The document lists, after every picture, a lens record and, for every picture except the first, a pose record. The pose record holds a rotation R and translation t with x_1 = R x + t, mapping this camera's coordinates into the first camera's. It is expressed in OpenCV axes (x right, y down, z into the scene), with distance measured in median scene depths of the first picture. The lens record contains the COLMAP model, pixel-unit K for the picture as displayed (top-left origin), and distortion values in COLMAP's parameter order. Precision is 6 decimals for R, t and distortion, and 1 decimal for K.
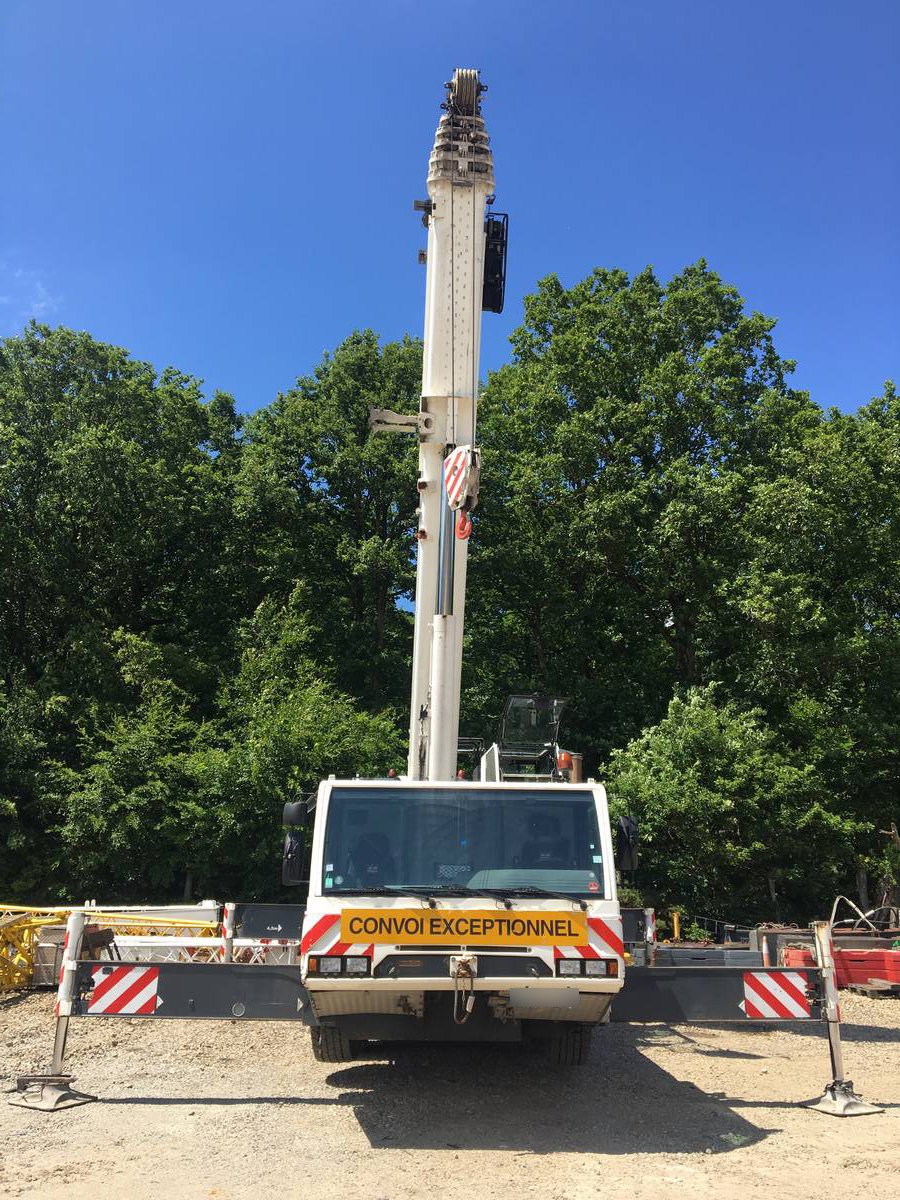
lens RADIAL K [[1014.8, 0, 442.4], [0, 1014.8, 599.0], [0, 0, 1]] dist [0.075522, -0.085776]
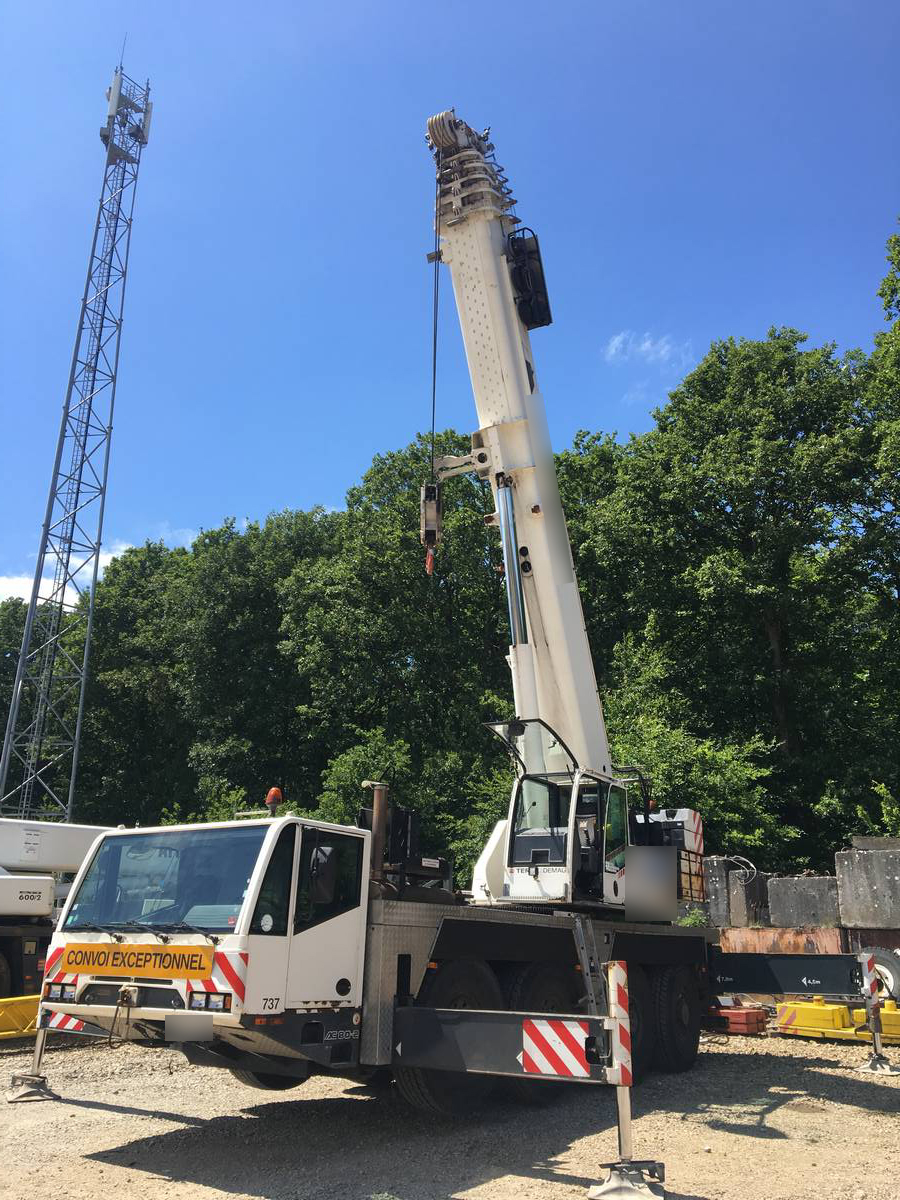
lens RADIAL K [[1014.8, 0, 442.4], [0, 1014.8, 599.0], [0, 0, 1]] dist [0.075522, -0.085776]
pose [[0.804390, -0.182604, -0.565343, 0.968250], [0.159190, 0.983043, -0.091019, 0.095510], [0.572377, -0.016782, 0.819819, 0.299508]]
